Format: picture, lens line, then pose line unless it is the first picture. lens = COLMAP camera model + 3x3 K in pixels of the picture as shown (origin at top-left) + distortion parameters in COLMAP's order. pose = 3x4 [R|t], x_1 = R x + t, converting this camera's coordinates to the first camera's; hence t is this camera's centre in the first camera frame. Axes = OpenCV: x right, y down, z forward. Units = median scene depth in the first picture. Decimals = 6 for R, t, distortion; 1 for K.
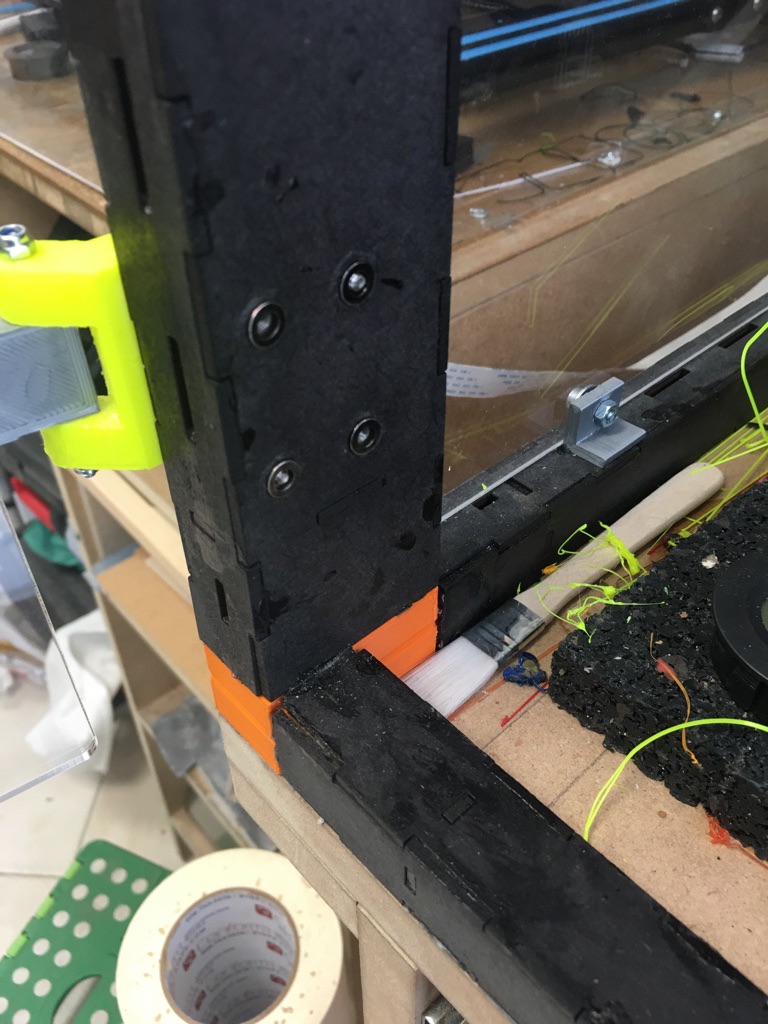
lens RADIAL K [[873.6, 0, 386.9], [0, 873.6, 517.3], [0, 0, 1]] dist [0.037192, -0.036951]
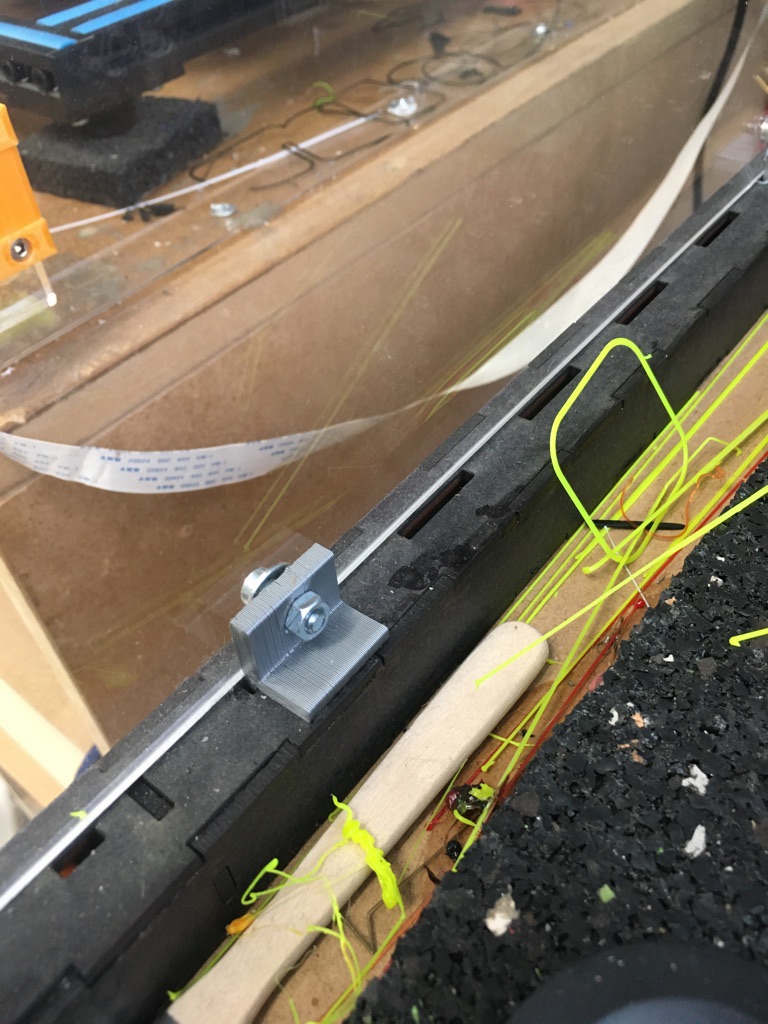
lens RADIAL K [[873.6, 0, 389.2], [0, 873.6, 506.9], [0, 0, 1]] dist [0.037192, -0.036951]
pose [[0.986314, -0.155396, 0.055113, 0.158008], [0.152611, 0.986938, 0.051599, -0.116884], [-0.062411, -0.042482, 0.997146, 0.247696]]
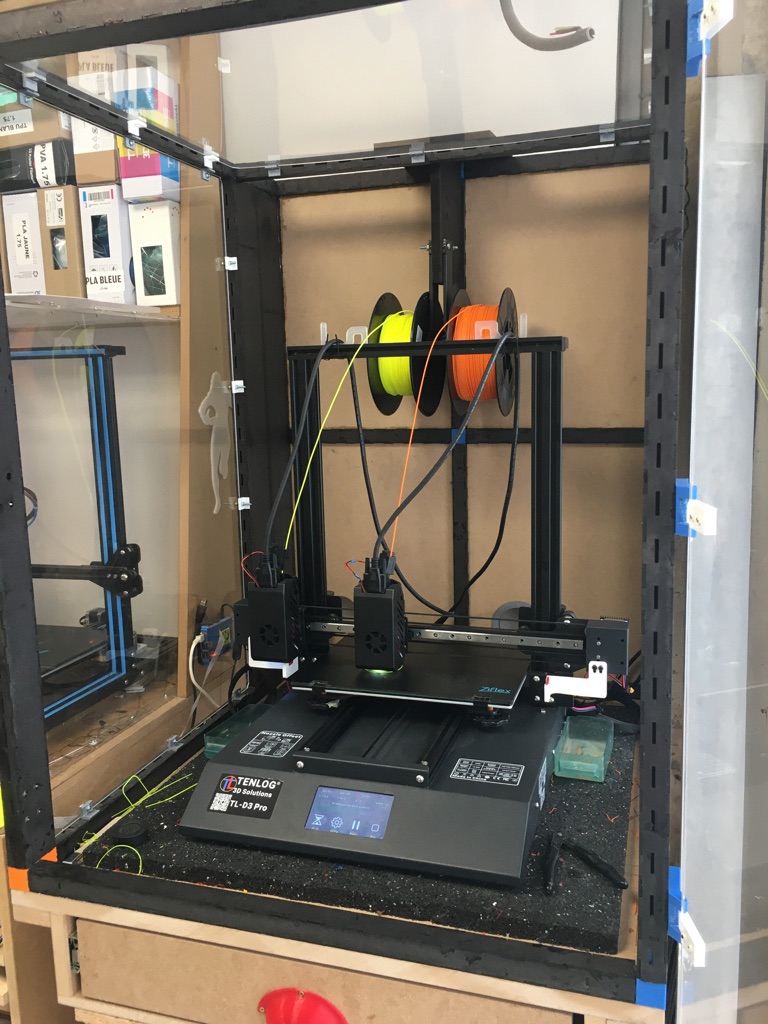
lens RADIAL K [[873.6, 0, 384.2], [0, 873.6, 512.8], [0, 0, 1]] dist [0.037192, -0.036951]
pose [[0.869409, -0.096333, 0.484612, -0.258493], [0.346608, 0.817901, -0.459240, 0.677798], [-0.352124, 0.567237, 0.744480, -2.056741]]
